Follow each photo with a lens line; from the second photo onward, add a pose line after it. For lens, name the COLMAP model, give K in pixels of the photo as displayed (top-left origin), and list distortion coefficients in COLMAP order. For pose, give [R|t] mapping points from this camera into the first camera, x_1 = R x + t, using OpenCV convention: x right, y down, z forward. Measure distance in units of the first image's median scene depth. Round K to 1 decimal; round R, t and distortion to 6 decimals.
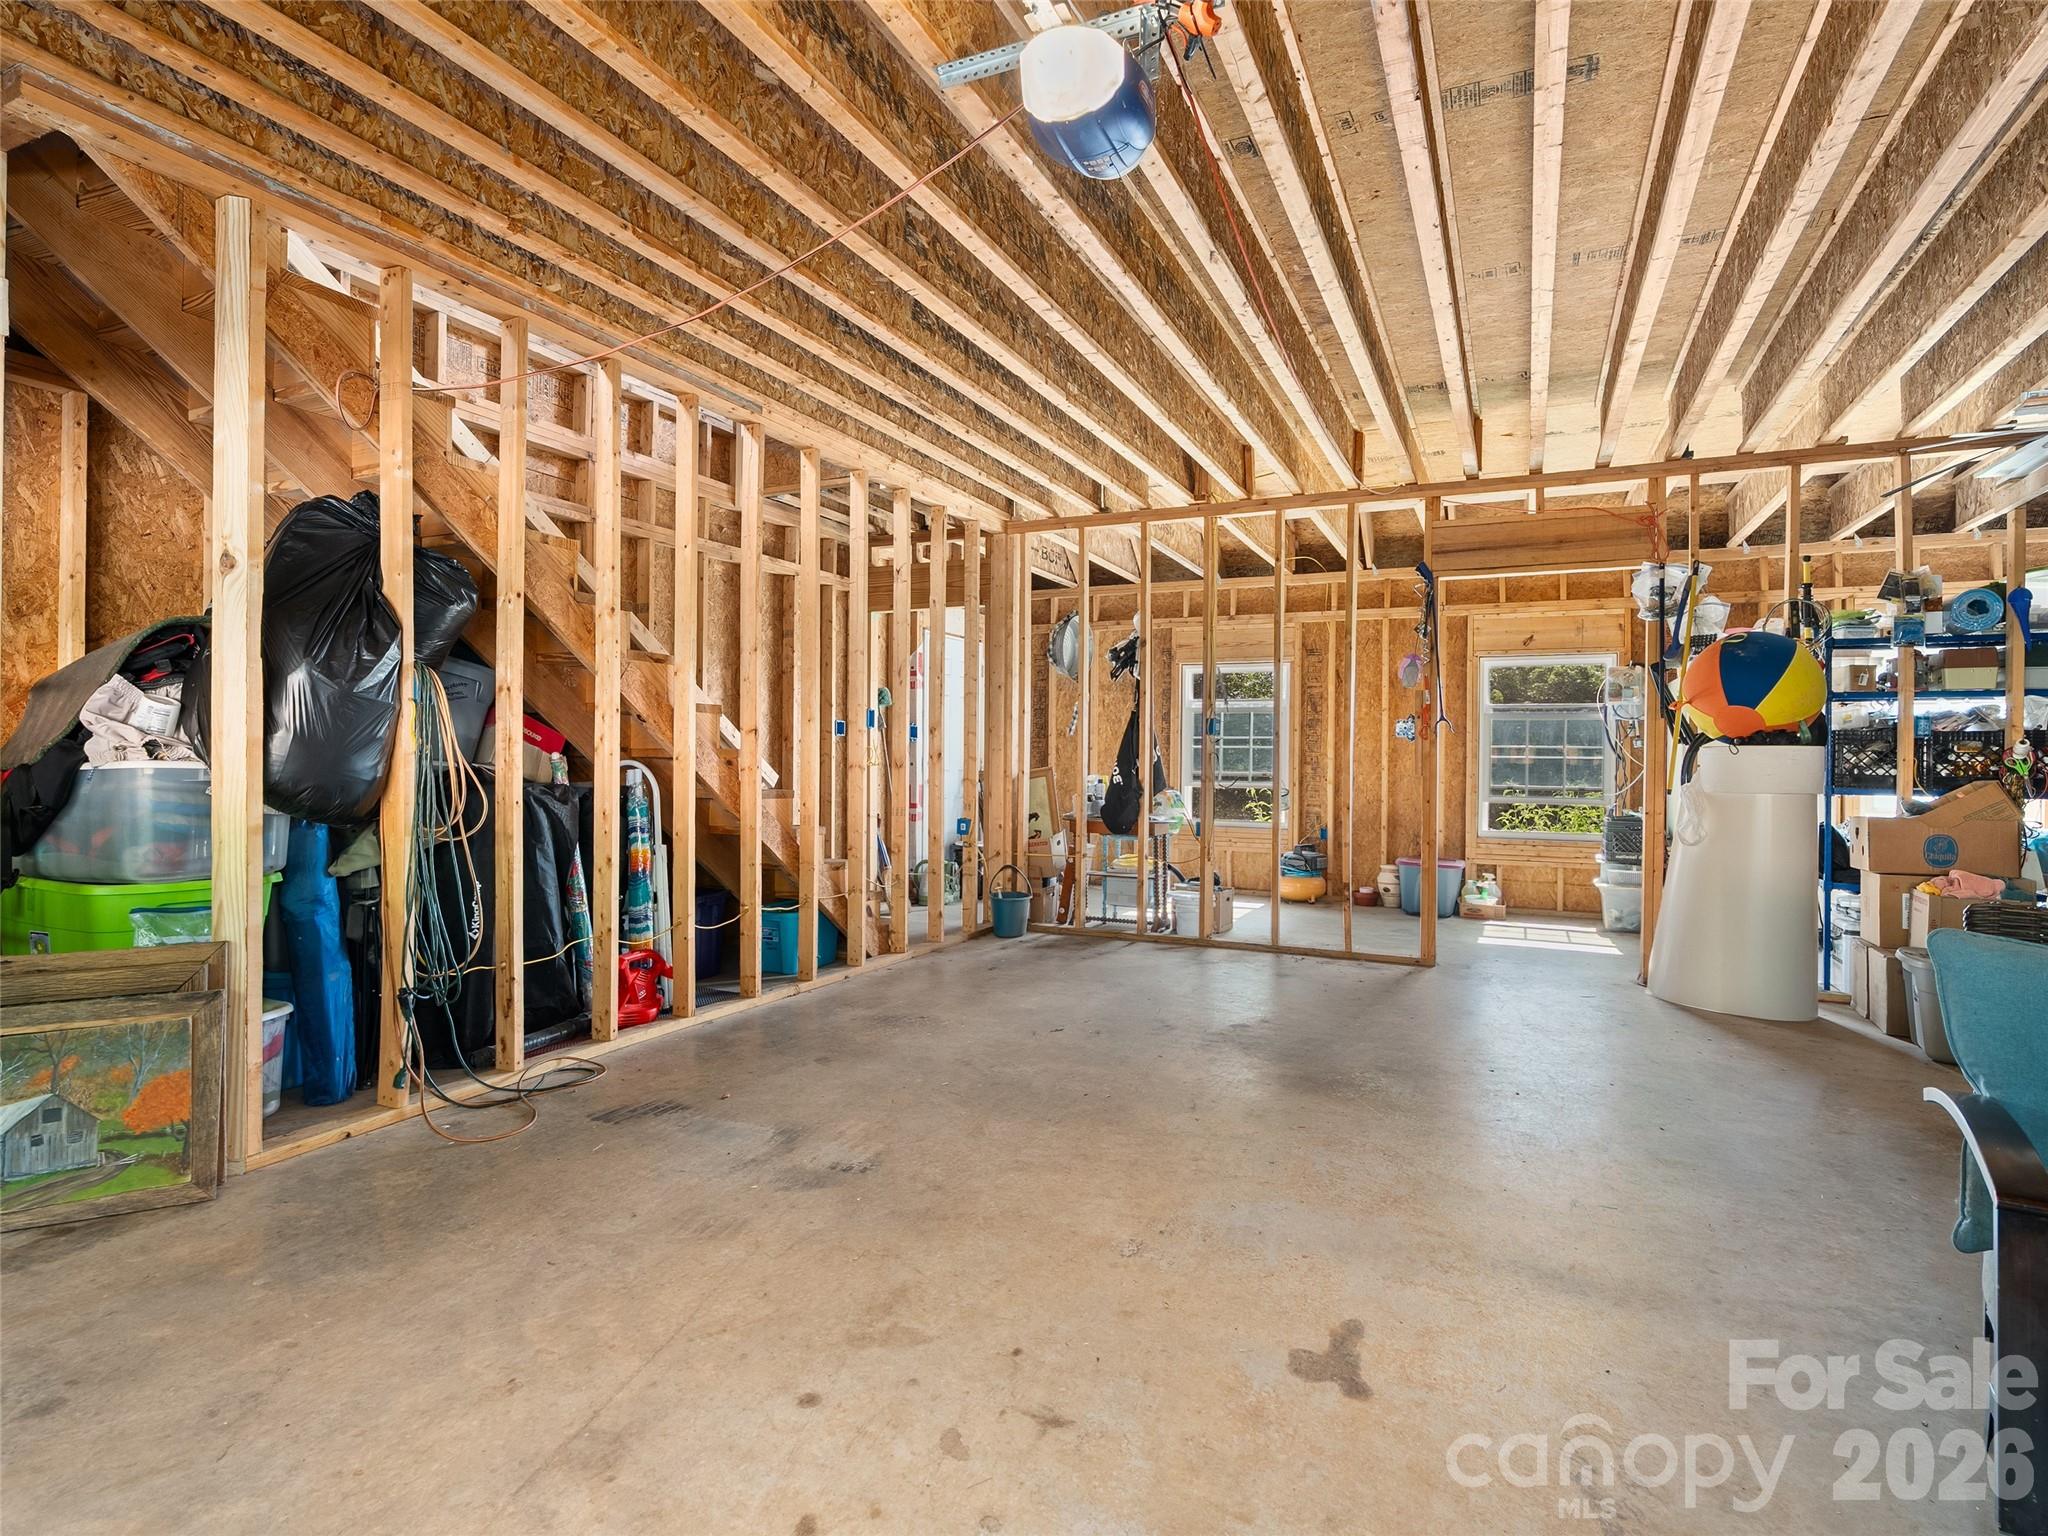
lens RADIAL K [[1034.3, 0, 1023.7], [0, 1034.3, 763.6], [0, 0, 1]] dist [-0.011624, 0.004887]
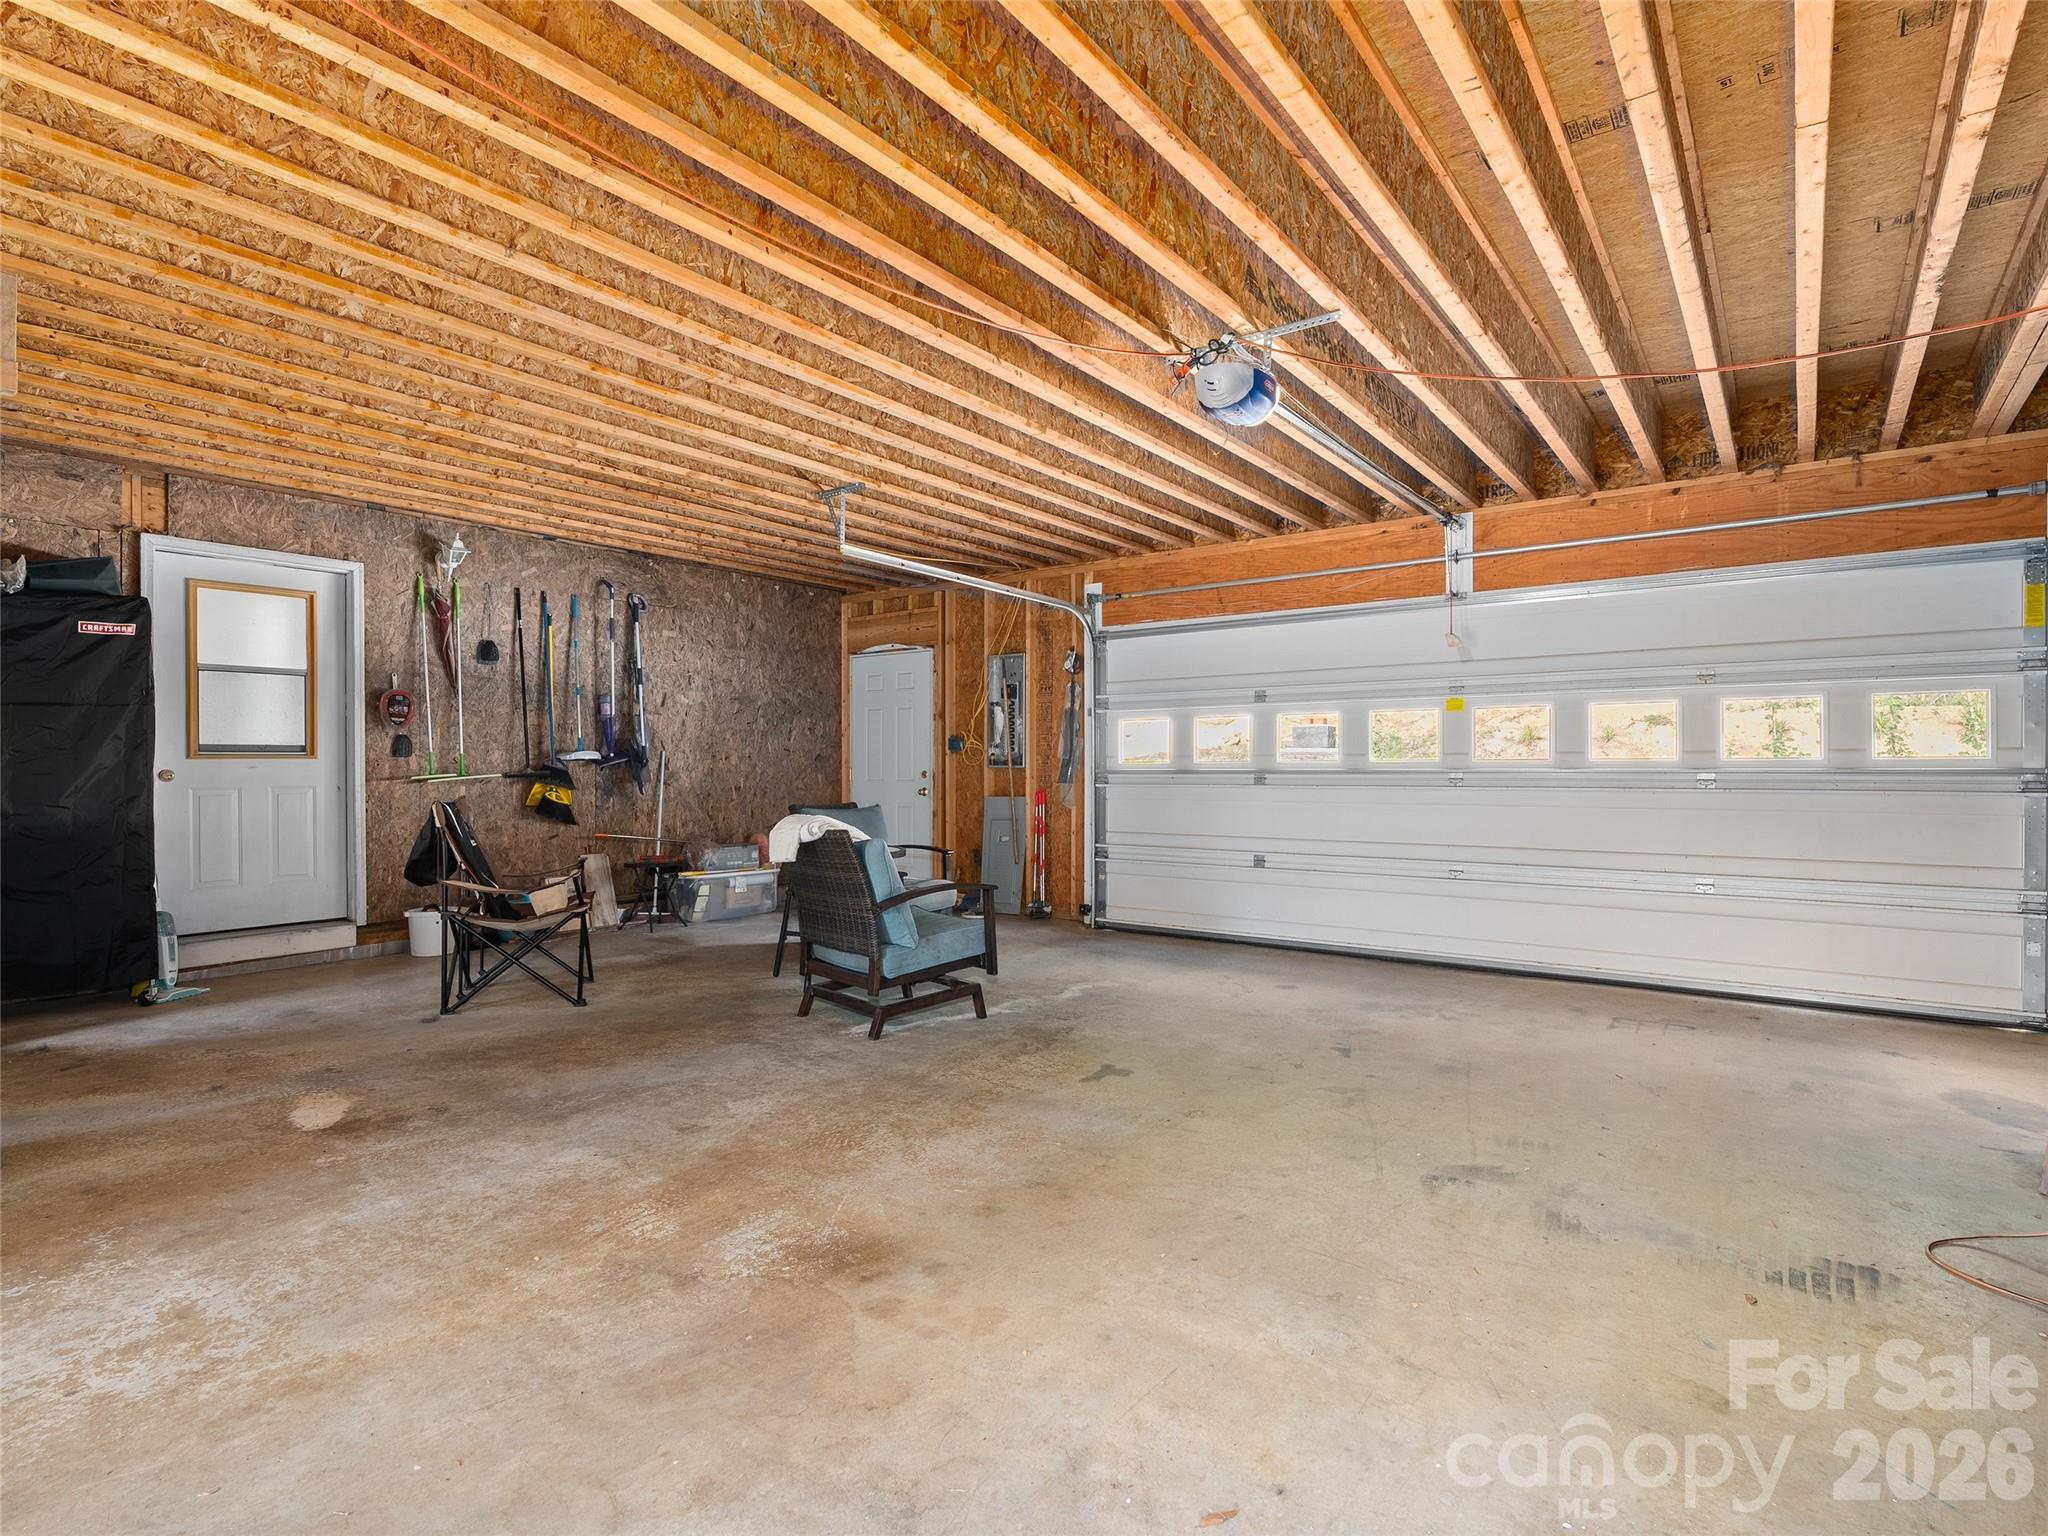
lens RADIAL K [[1034.3, 0, 1025.8], [0, 1034.3, 769.3], [0, 0, 1]] dist [-0.011624, 0.004887]
pose [[-0.978926, -0.011110, 0.203914, 0.039174], [-0.009534, 0.999917, 0.008710, -0.018737], [-0.203994, 0.006582, -0.978950, 2.043797]]
